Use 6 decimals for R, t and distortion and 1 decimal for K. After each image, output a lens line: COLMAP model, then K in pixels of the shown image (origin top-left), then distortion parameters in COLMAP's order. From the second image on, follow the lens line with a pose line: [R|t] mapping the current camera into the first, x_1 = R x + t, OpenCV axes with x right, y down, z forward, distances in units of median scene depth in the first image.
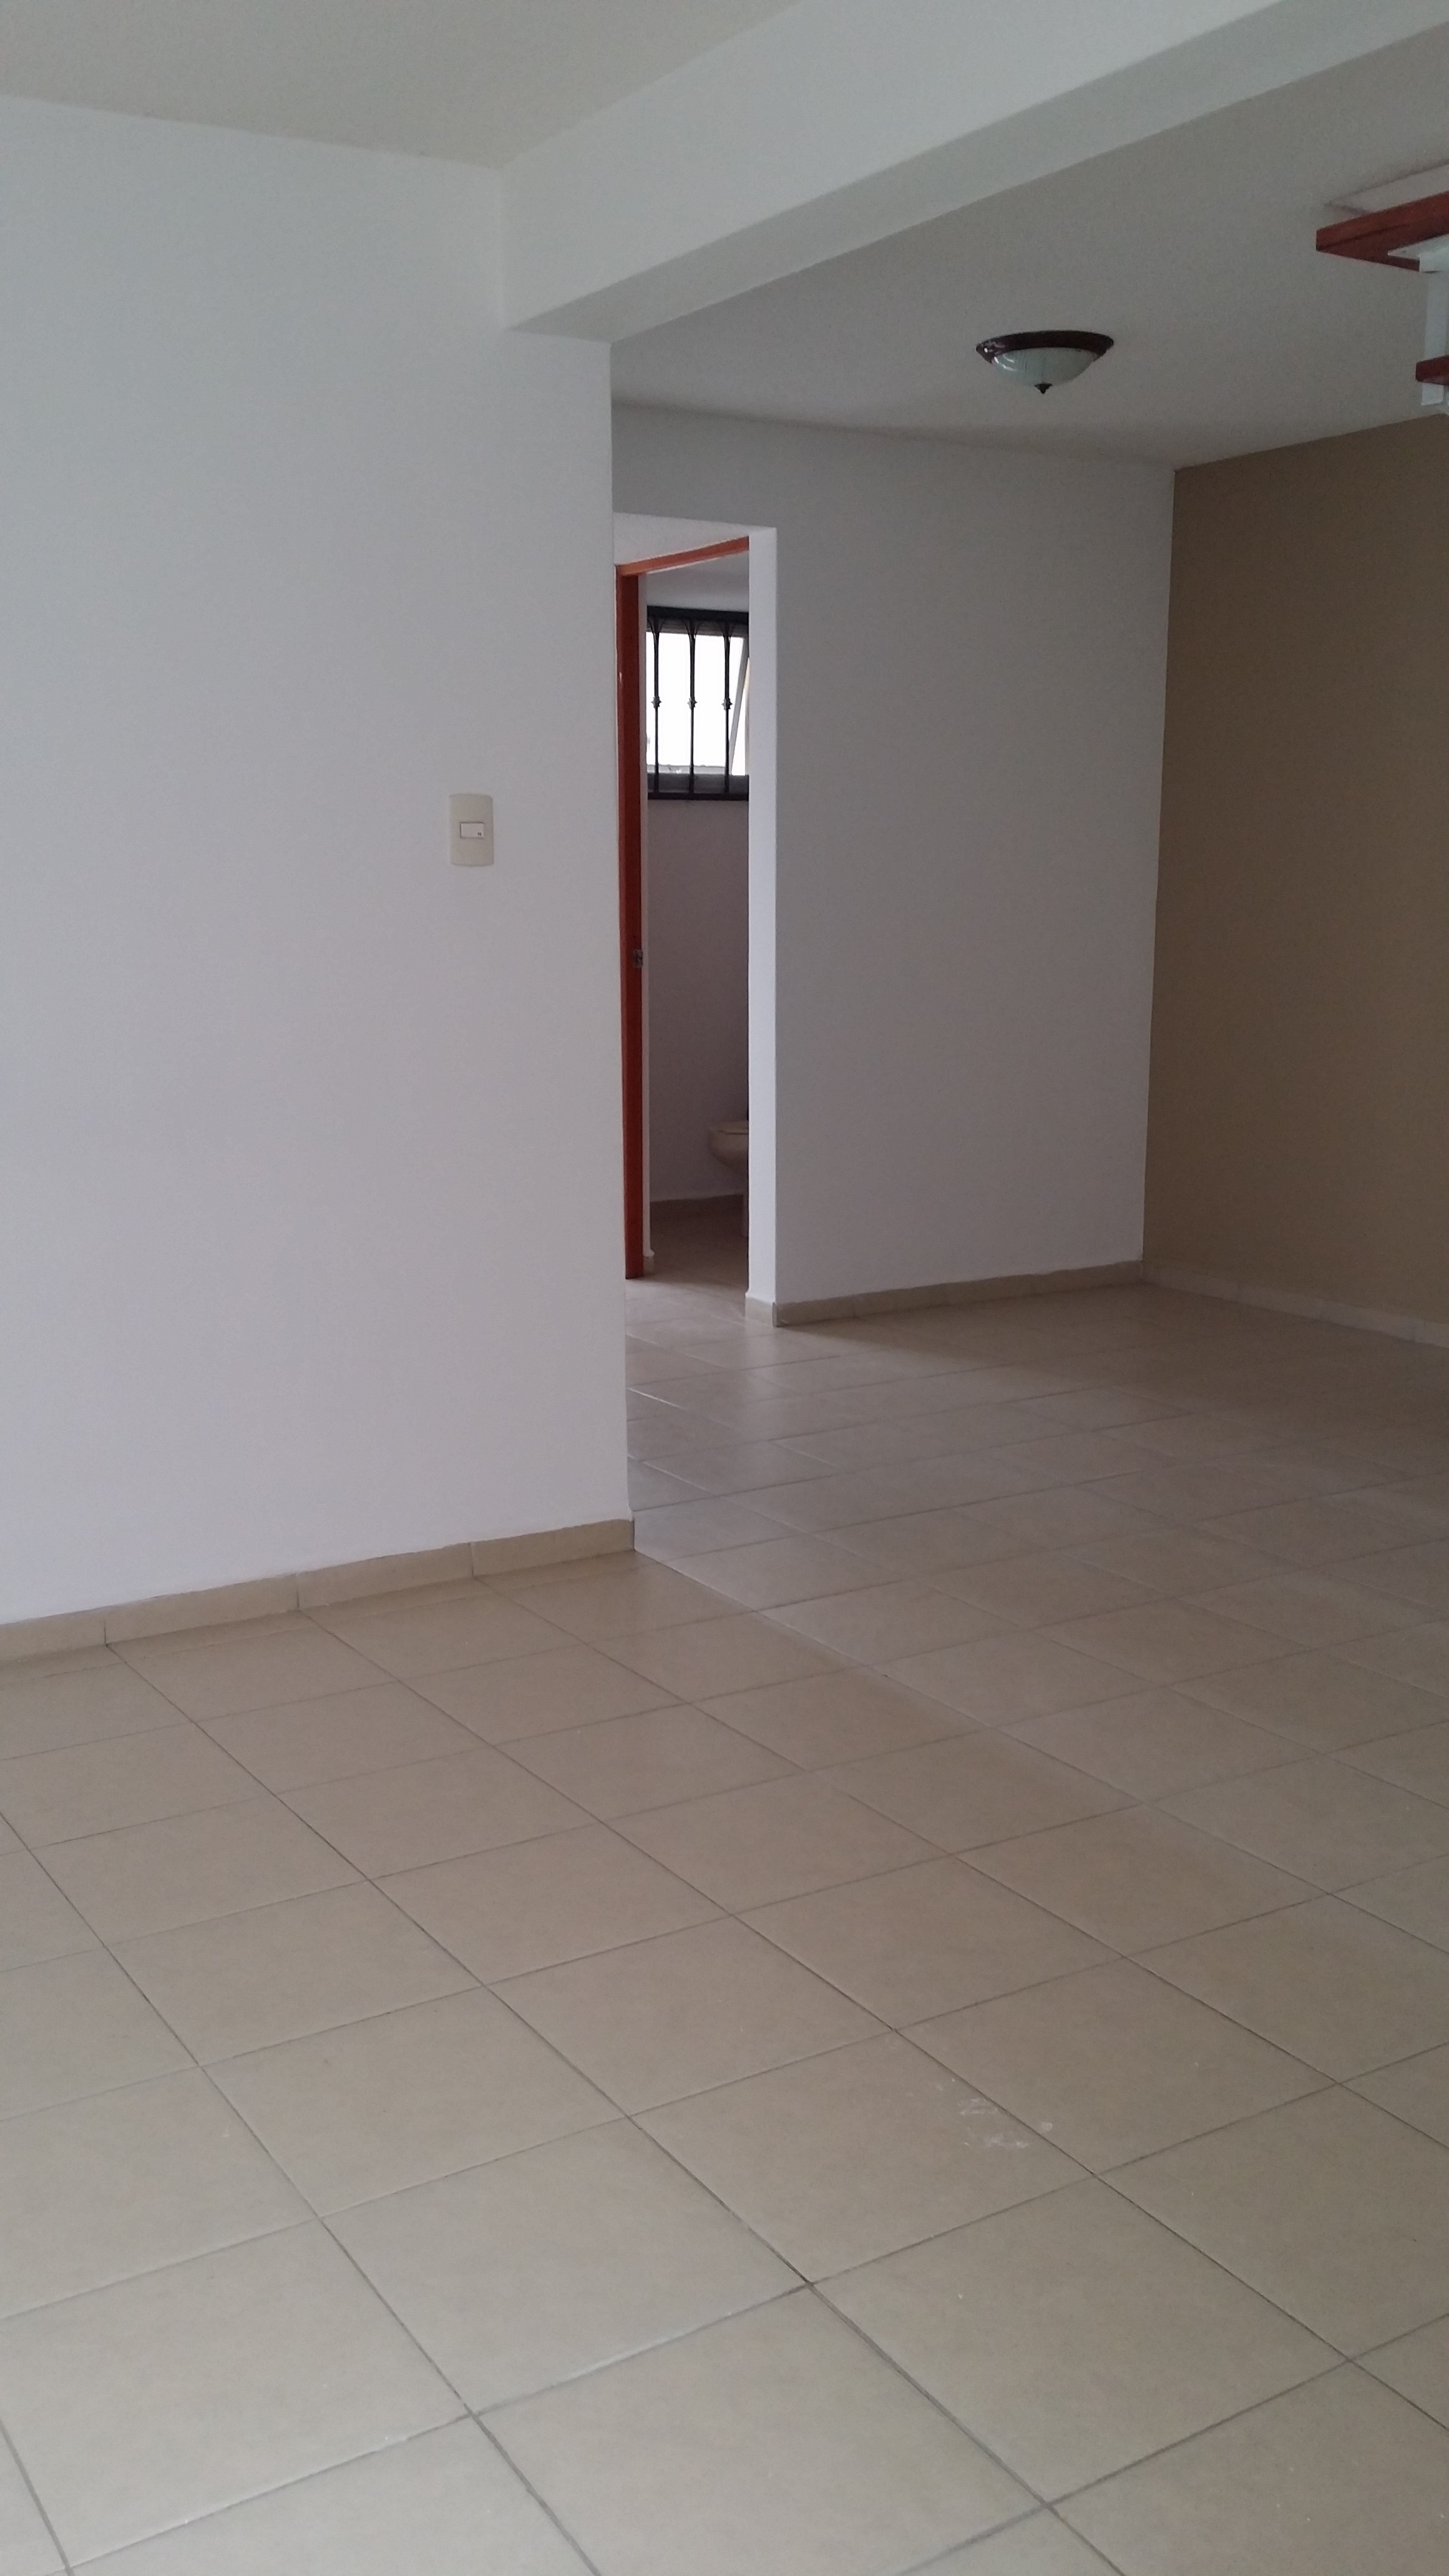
lens RADIAL K [[2349.5, 0, 731.4], [0, 2349.5, 1286.4], [0, 0, 1]] dist [-0.010947, 0.000000]
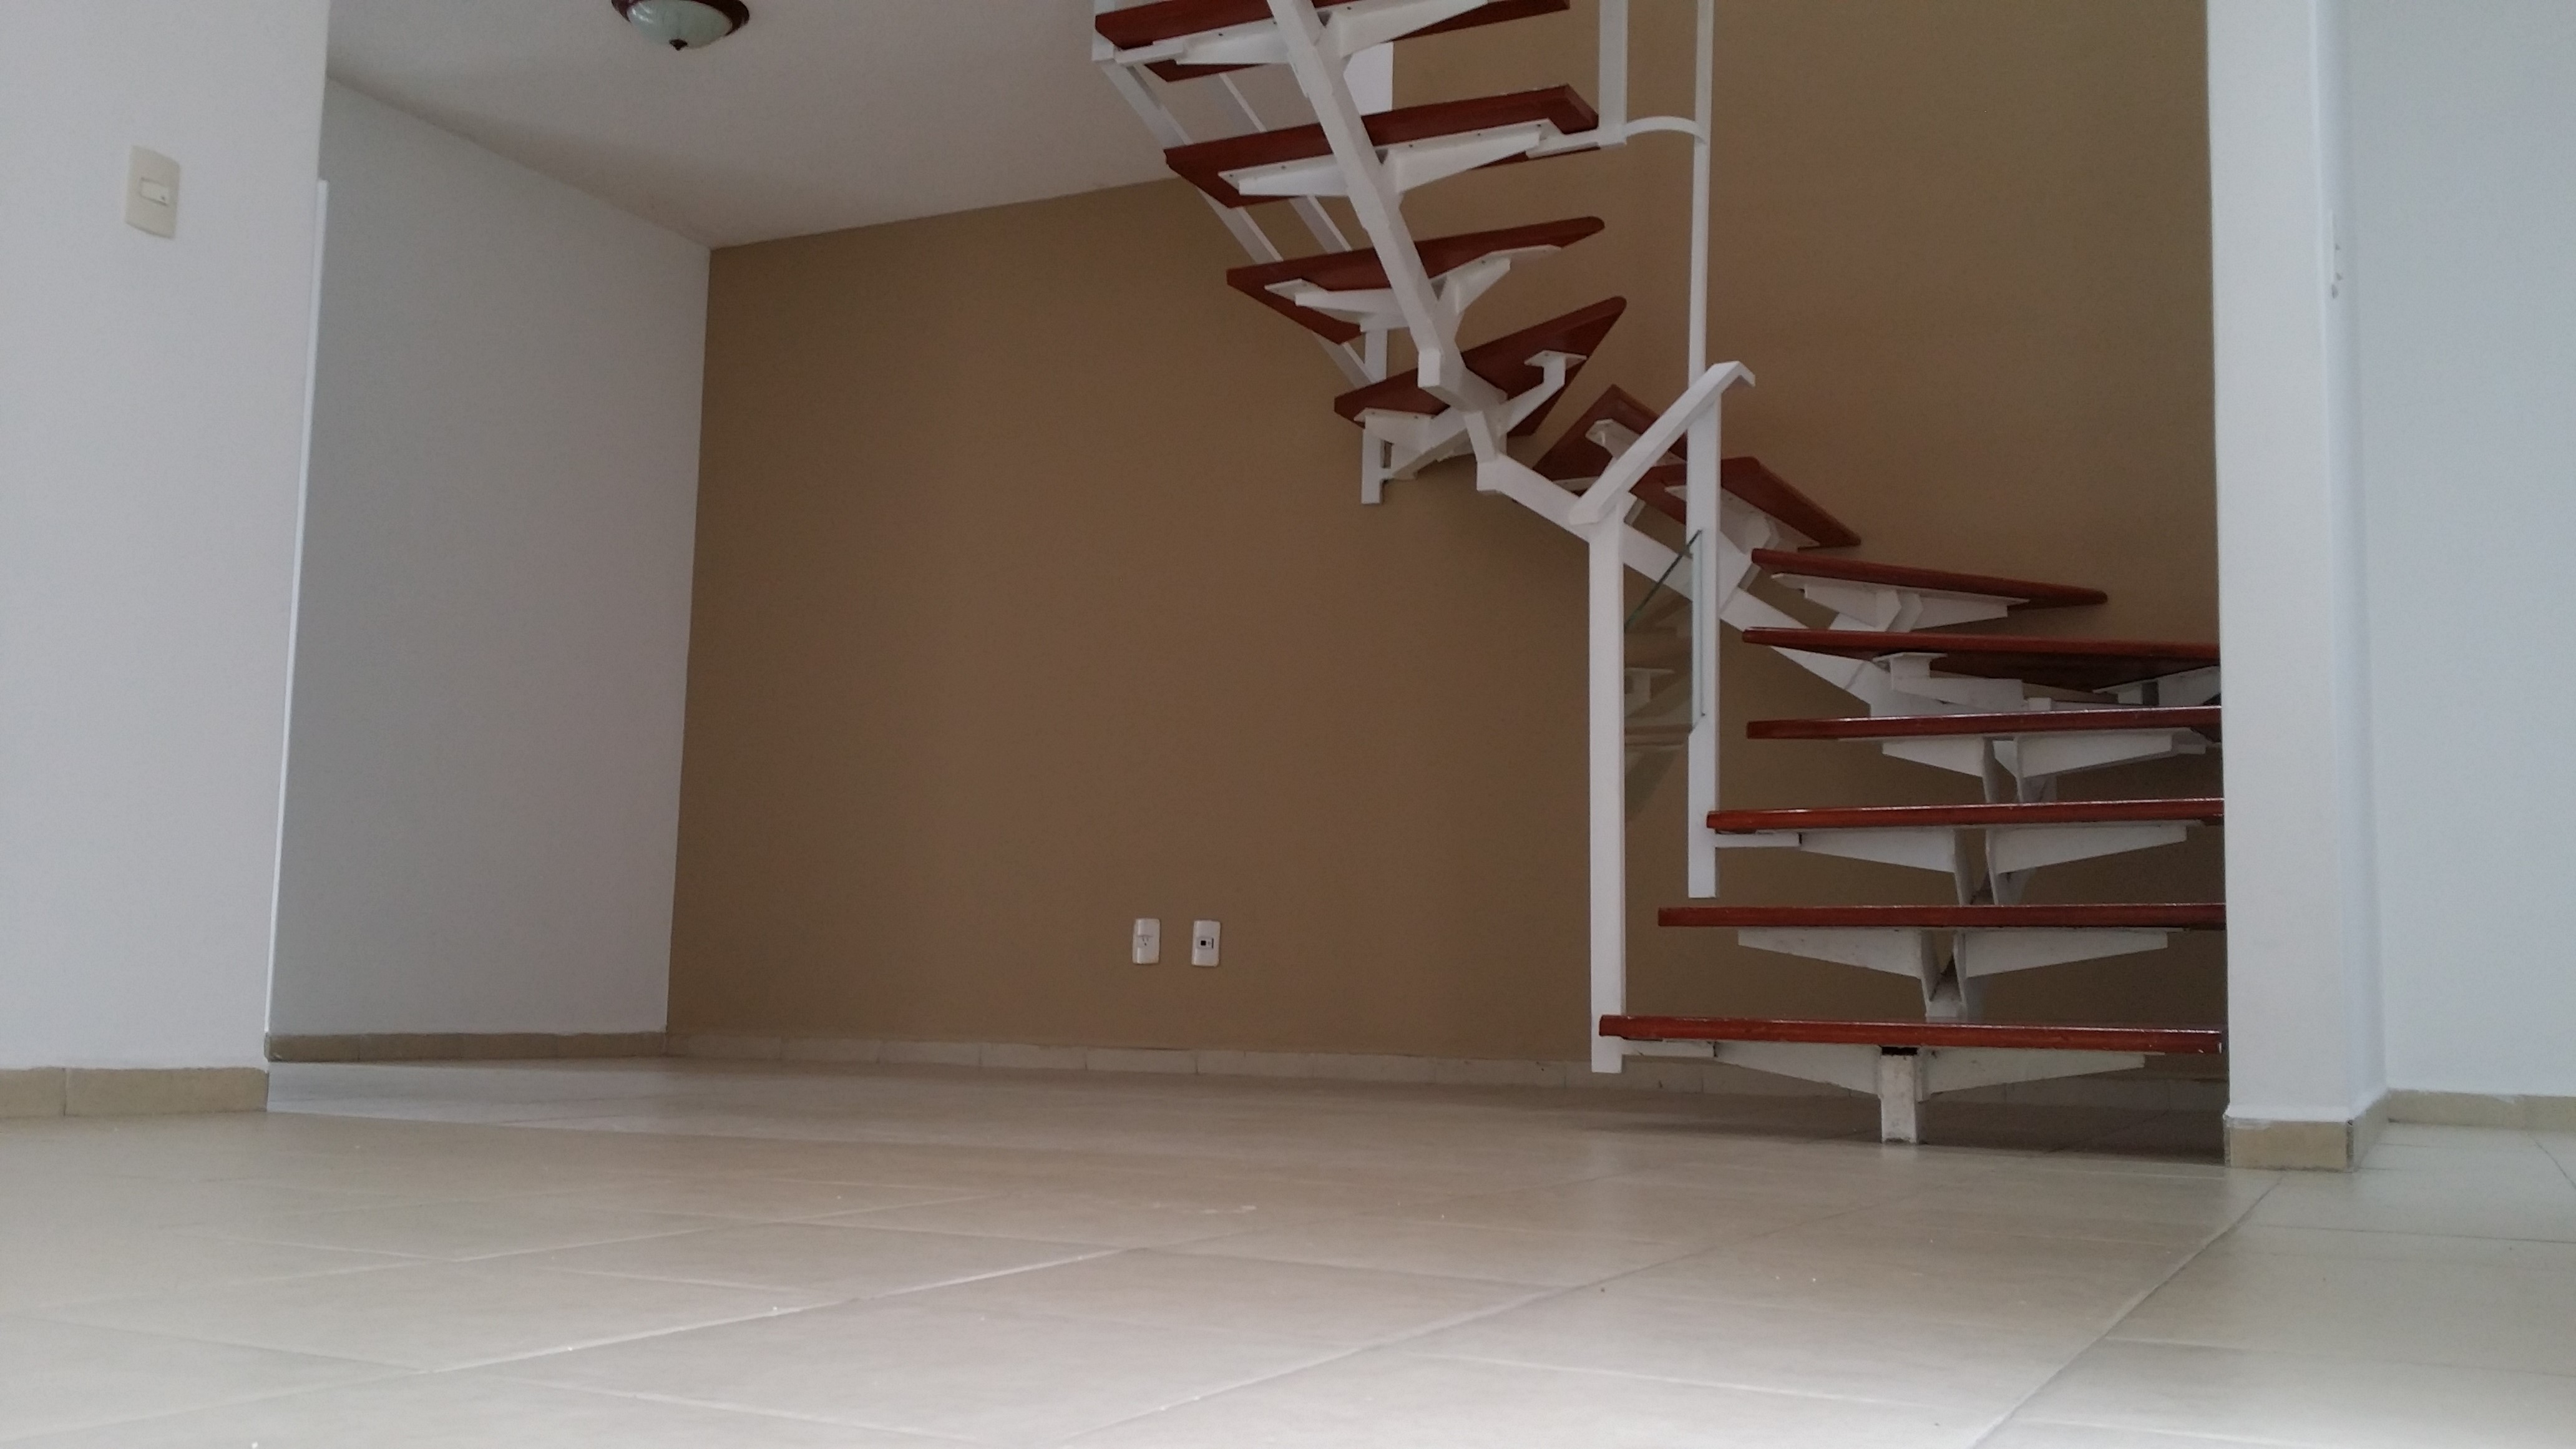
lens RADIAL K [[2349.5, 0, 1293.5], [0, 2349.5, 724.3], [0, 0, 1]] dist [-0.010947, 0.000000]
pose [[0.849250, 0.084772, 0.521142, -0.172073], [0.070587, 0.959938, -0.271178, 0.227850], [-0.523252, 0.267083, 0.809243, 0.148605]]
